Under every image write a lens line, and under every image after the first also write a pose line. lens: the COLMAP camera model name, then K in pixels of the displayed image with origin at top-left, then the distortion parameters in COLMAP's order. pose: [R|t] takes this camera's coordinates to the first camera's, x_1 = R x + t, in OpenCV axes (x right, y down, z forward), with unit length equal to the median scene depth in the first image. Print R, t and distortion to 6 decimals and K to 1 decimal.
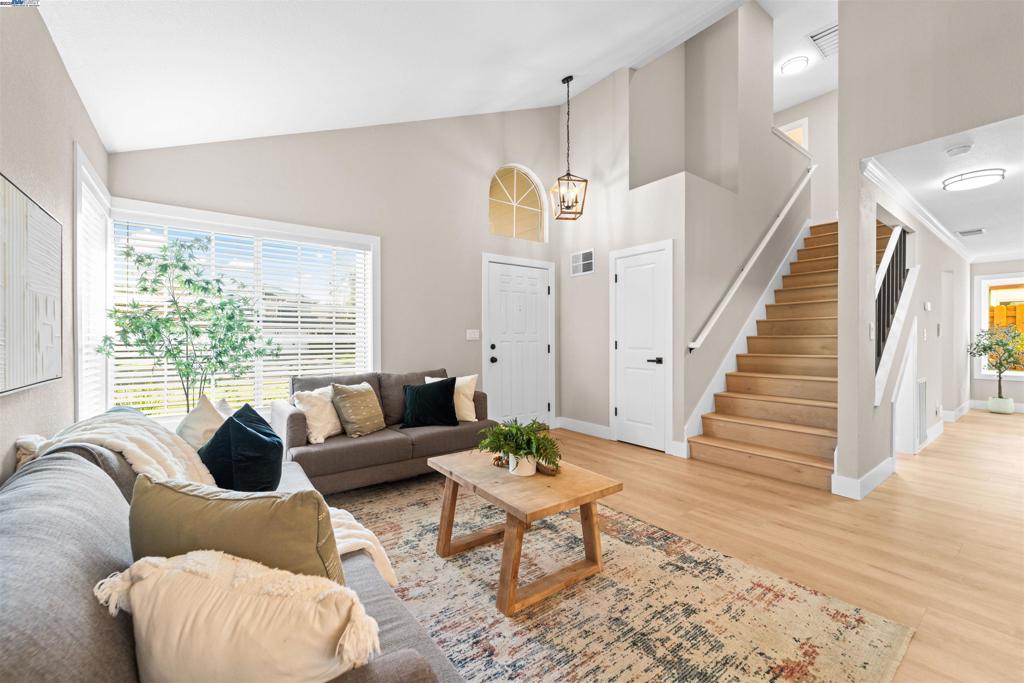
lens RADIAL K [[415.9, 0, 526.5], [0, 415.9, 337.8], [0, 0, 1]] dist [0.002663, -0.002380]
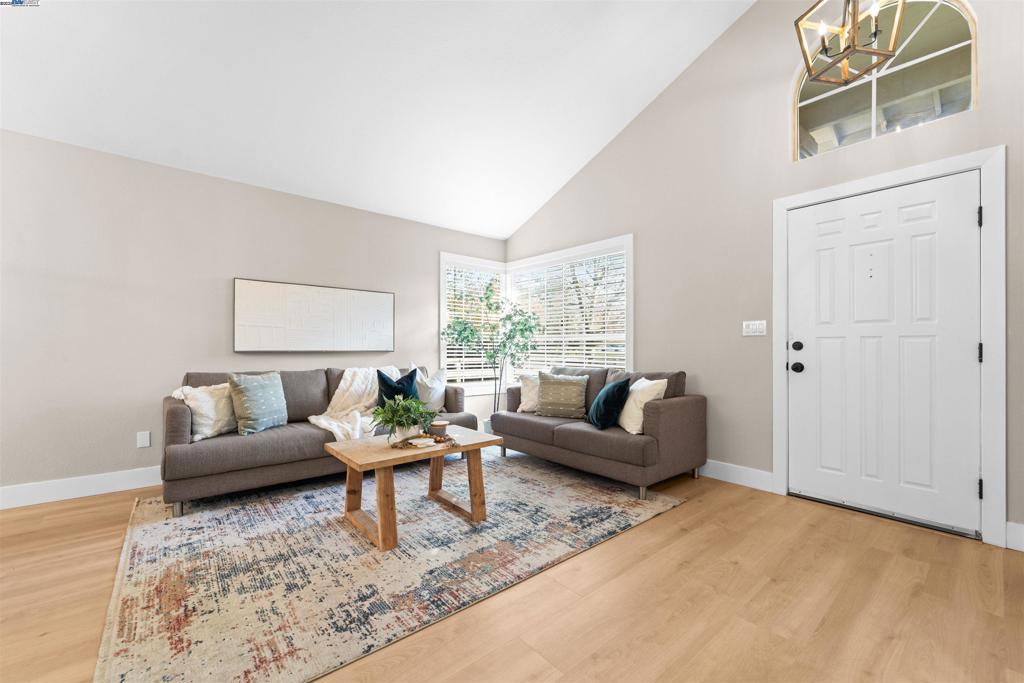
lens RADIAL K [[415.9, 0, 503.0], [0, 415.9, 356.4], [0, 0, 1]] dist [0.002663, -0.002380]
pose [[0.022556, 0.023437, -0.999471, 0.894688], [0.004034, 0.999715, 0.023534, 0.034369], [0.999737, -0.004563, 0.022455, 0.940539]]
